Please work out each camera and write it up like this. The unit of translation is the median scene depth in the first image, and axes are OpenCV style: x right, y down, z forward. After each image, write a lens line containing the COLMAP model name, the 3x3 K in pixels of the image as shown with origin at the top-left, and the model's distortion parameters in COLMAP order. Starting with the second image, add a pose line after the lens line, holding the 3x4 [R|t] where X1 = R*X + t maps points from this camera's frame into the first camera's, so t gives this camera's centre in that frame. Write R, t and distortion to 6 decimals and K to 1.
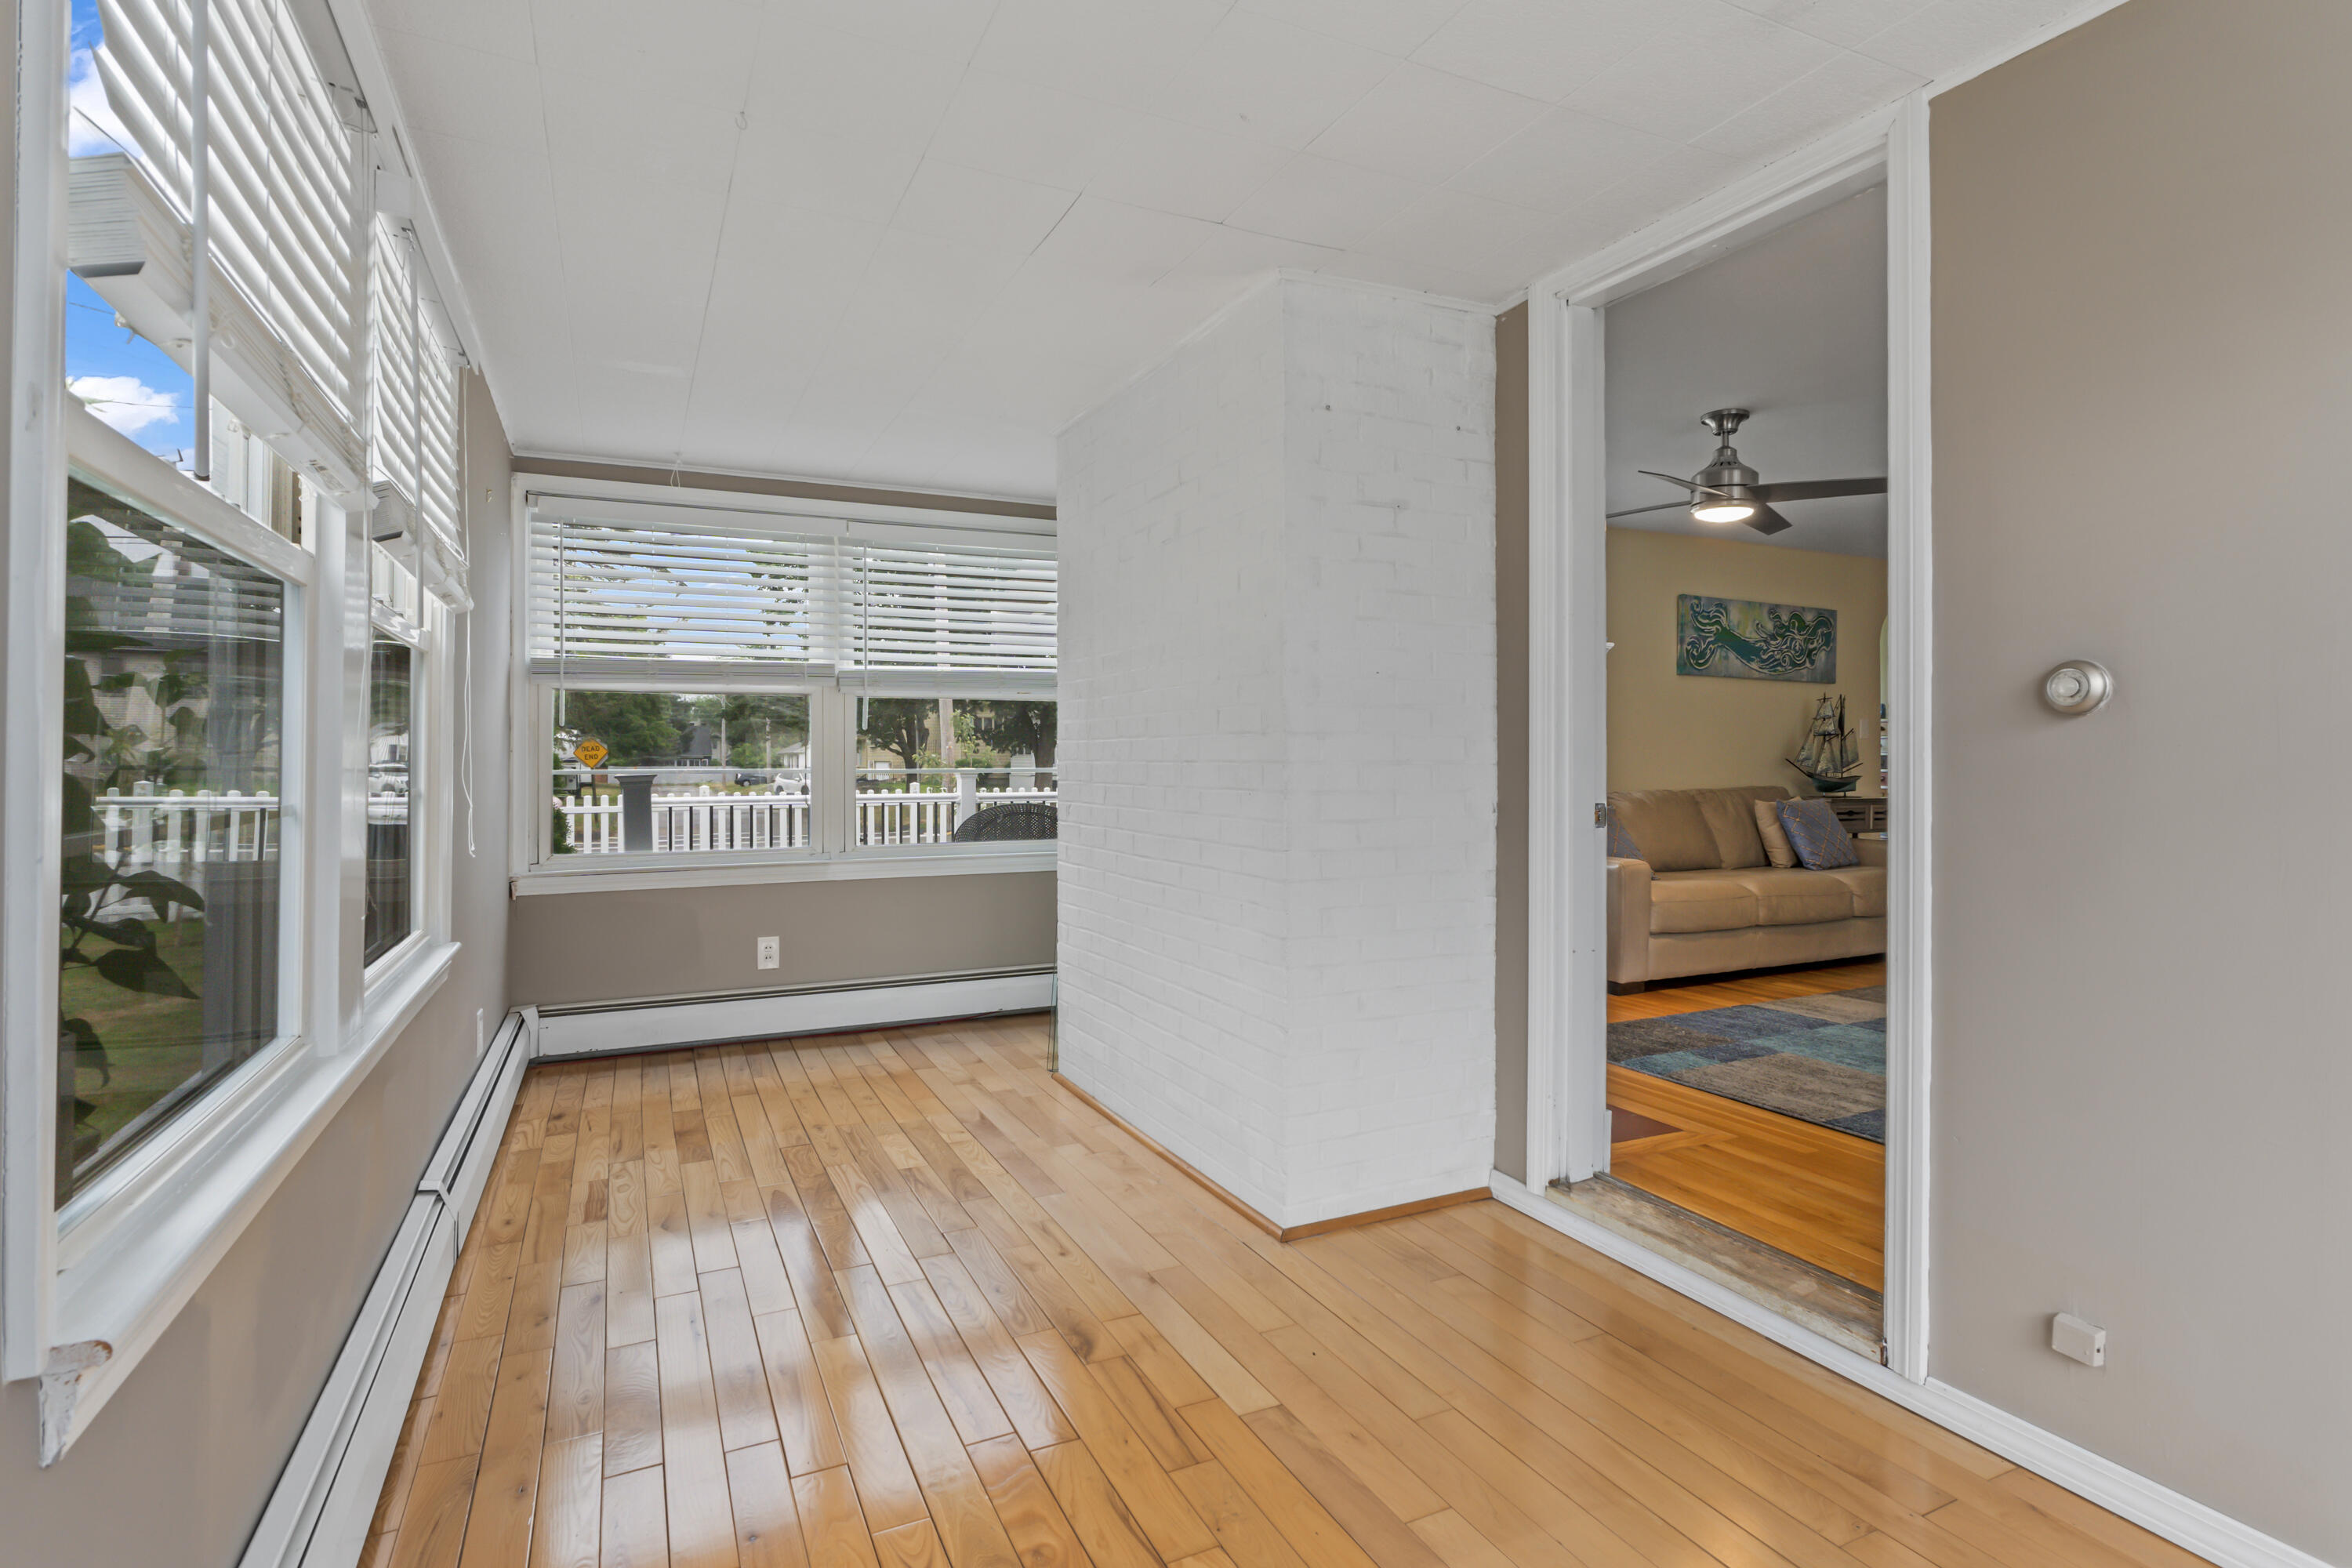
lens RADIAL K [[1164.7, 0, 1177.7], [0, 1164.7, 758.7], [0, 0, 1]] dist [-0.005857, -0.000183]
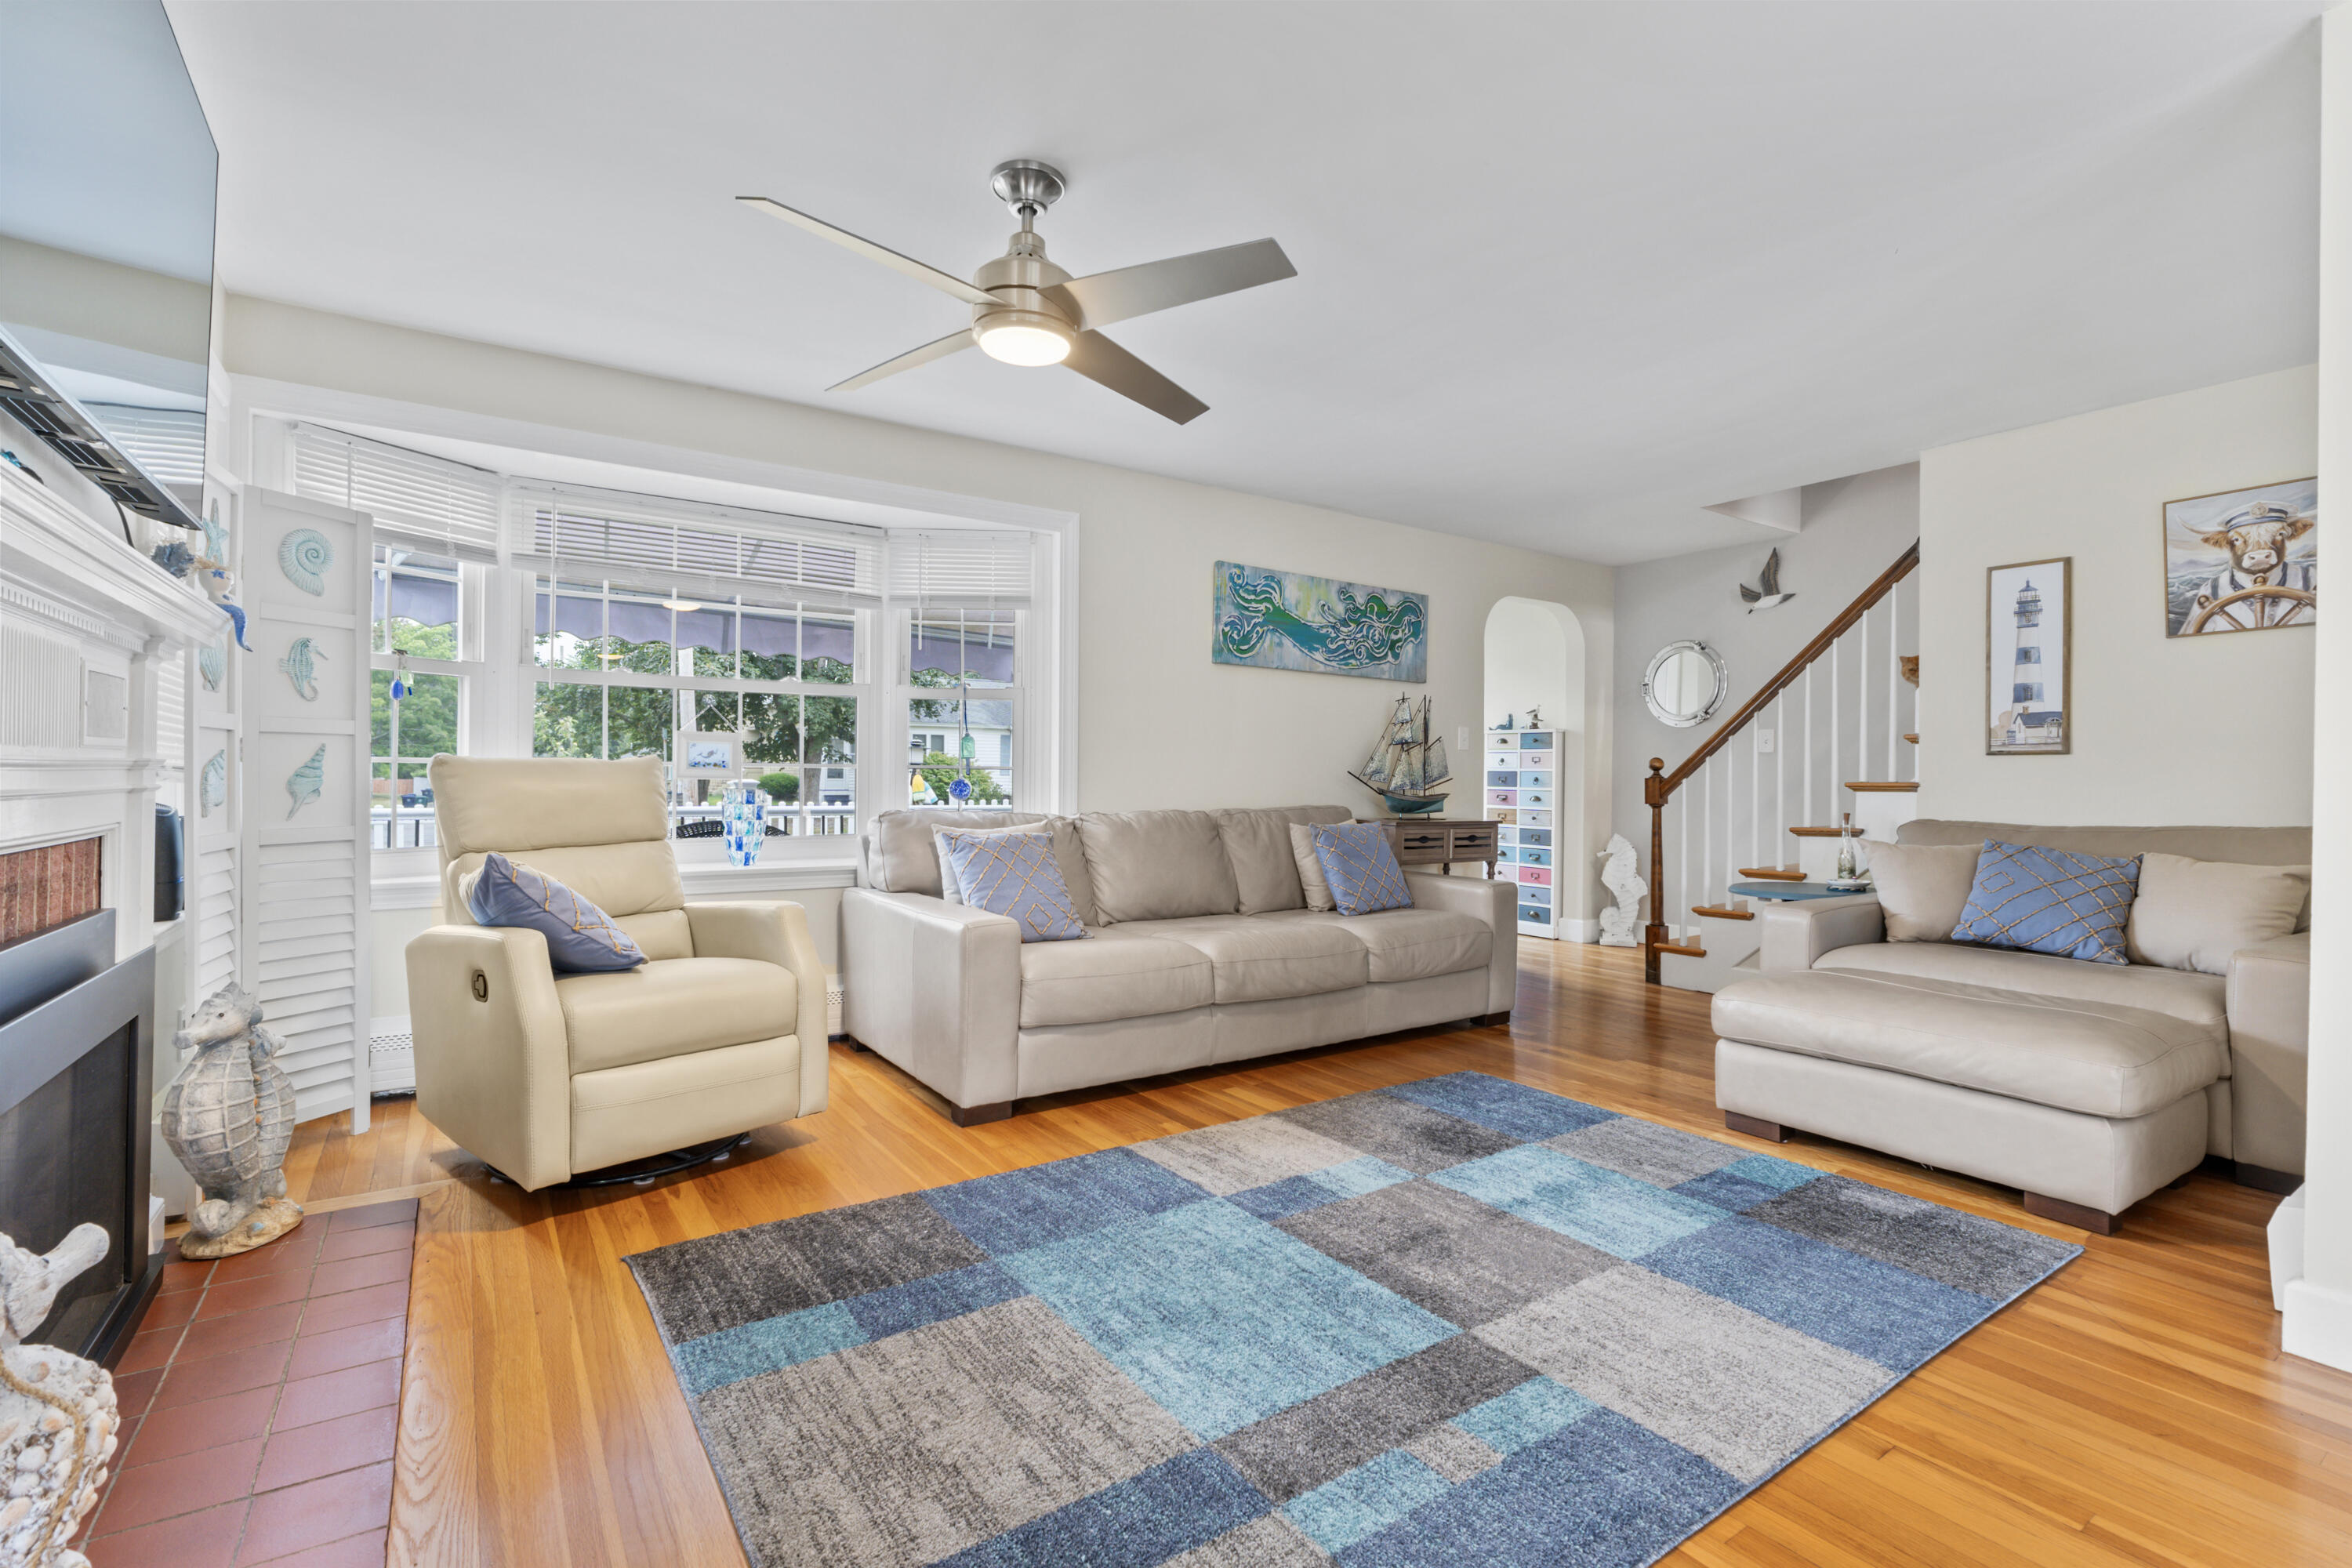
lens RADIAL K [[1067.1, 0, 1171.2], [0, 1067.1, 784.3], [0, 0, 1]] dist [-0.010821, 0.000839]
pose [[0.989727, 0.009182, 0.142677, 0.301086], [-0.010138, 0.999931, 0.005972, 0.005614], [-0.142612, -0.007357, 0.989751, 0.291196]]
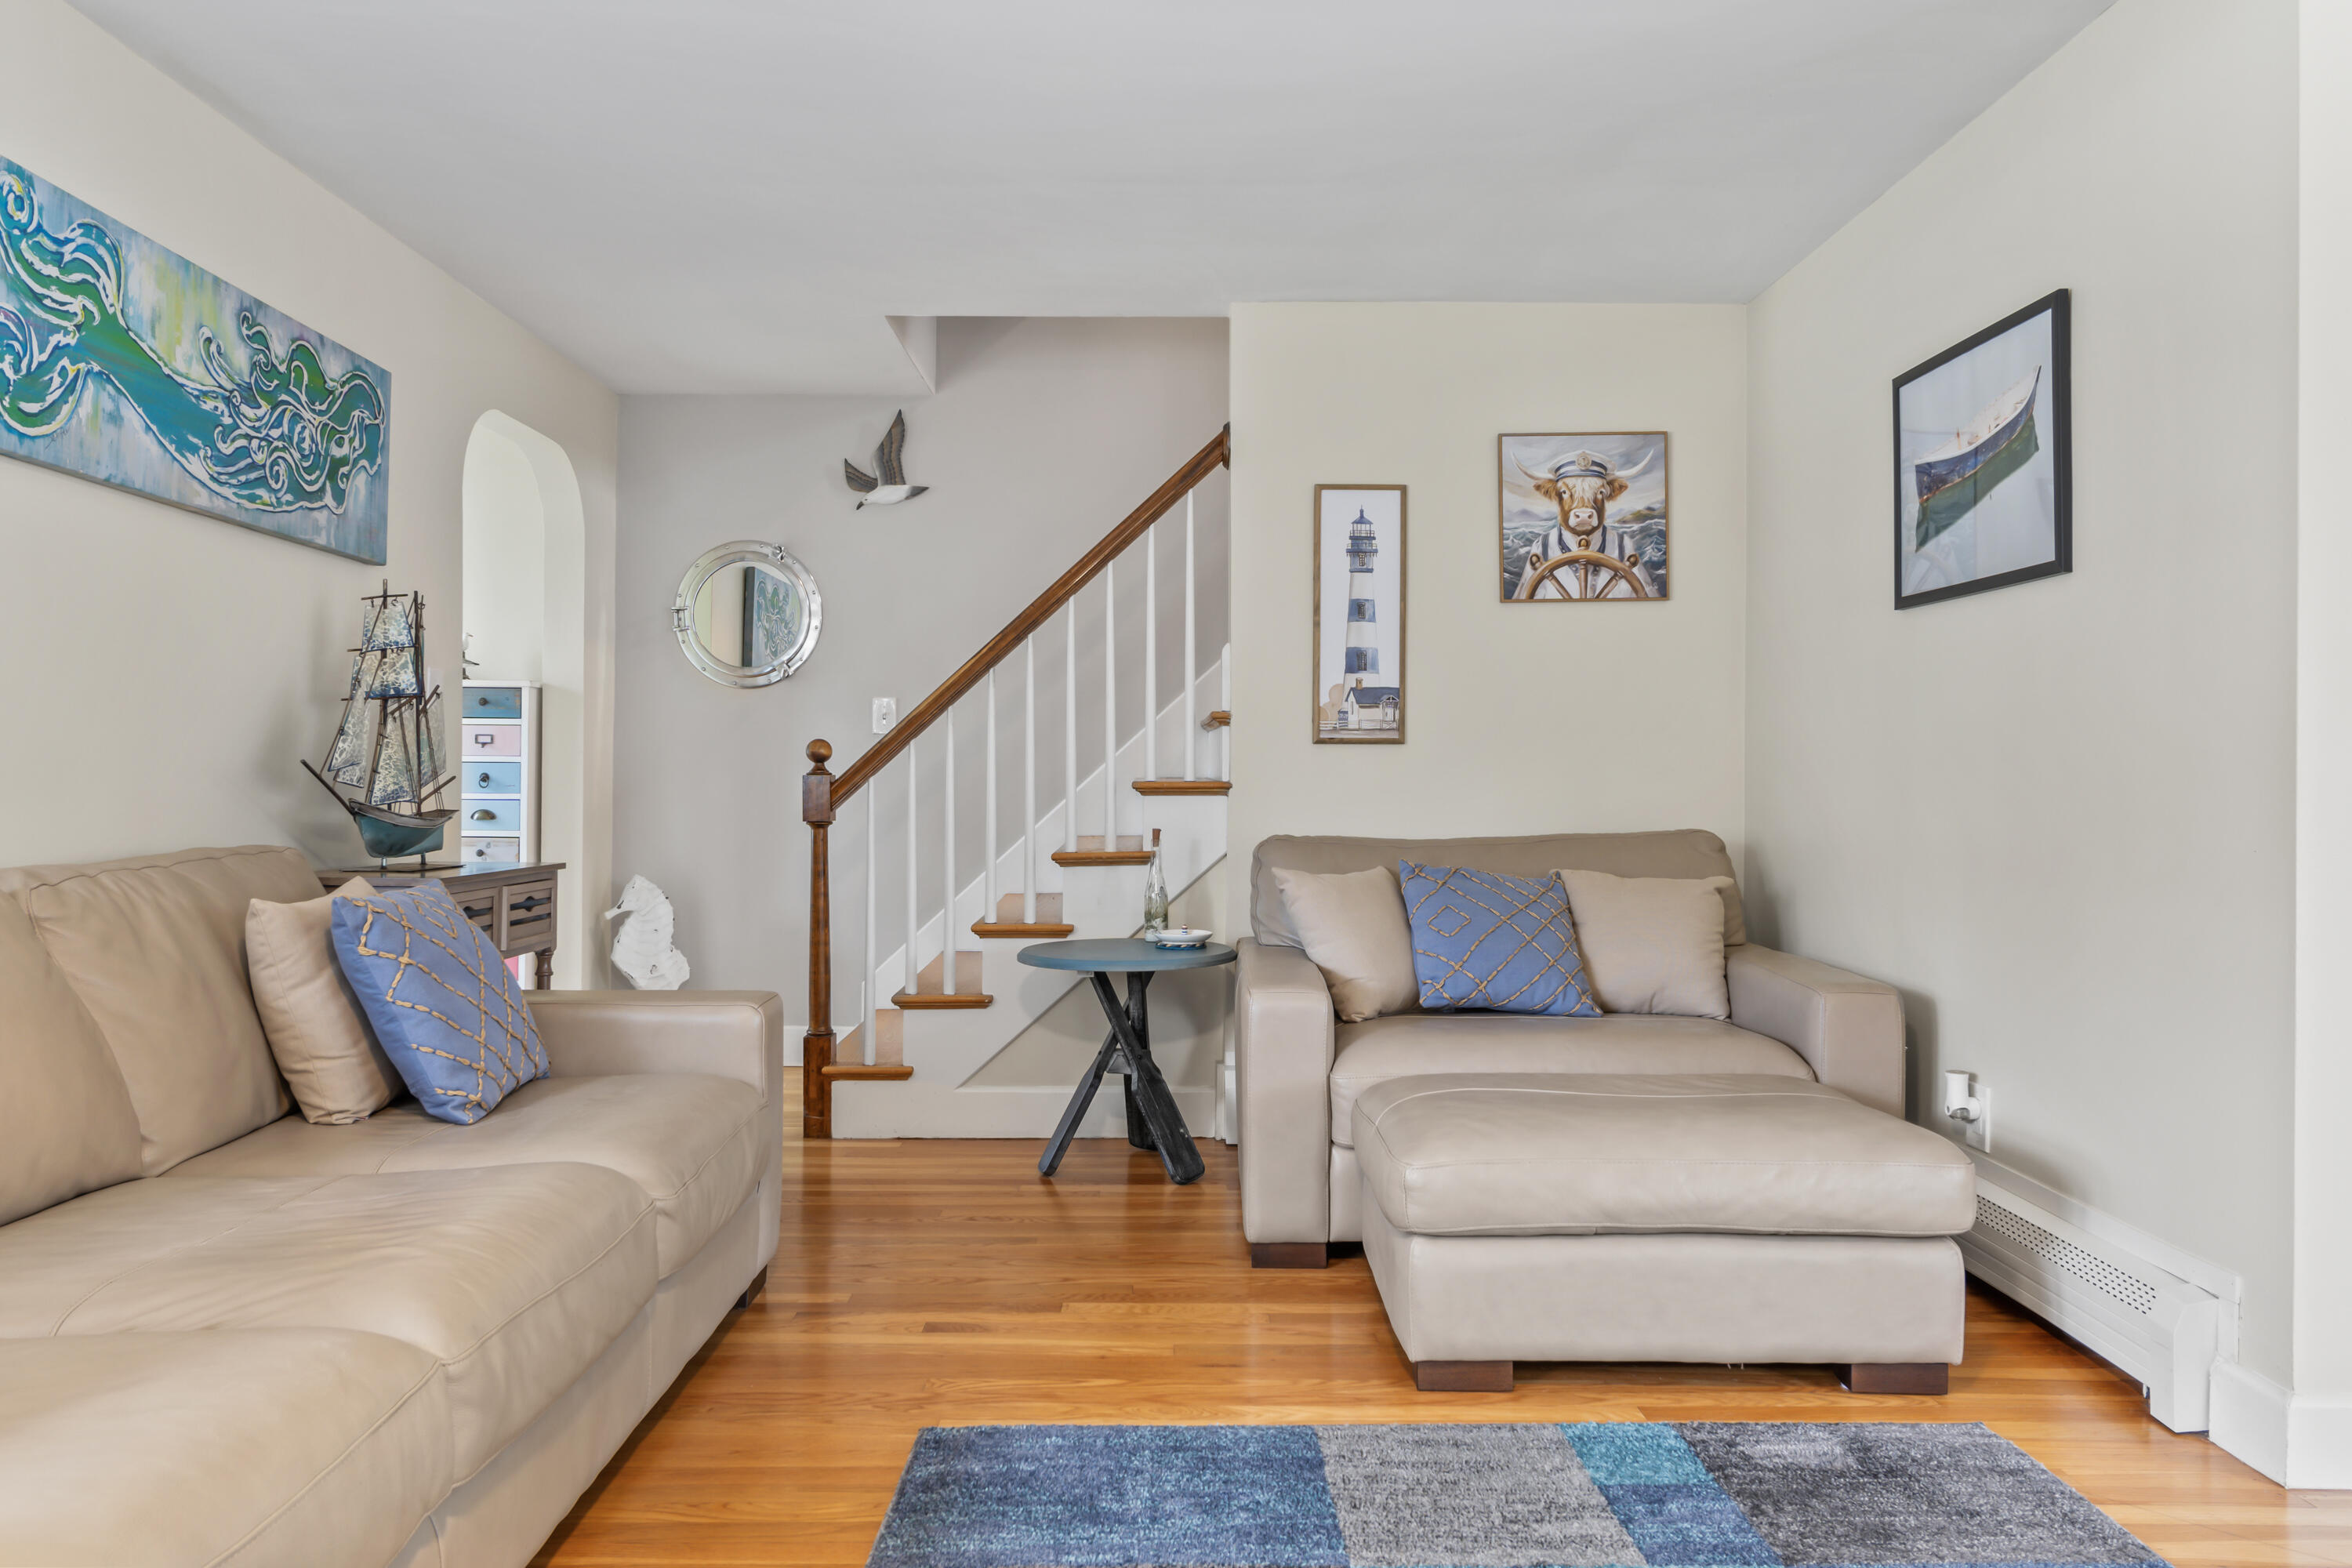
lens RADIAL K [[1623.6, 0, 1189.5], [0, 1623.6, 771.2], [0, 0, 1]] dist [0.001964, 0.000269]
pose [[0.426419, 0.010540, 0.904464, 0.218864], [-0.005710, 0.999944, -0.008961, 0.005603], [-0.904508, -0.001343, 0.426455, 0.587295]]
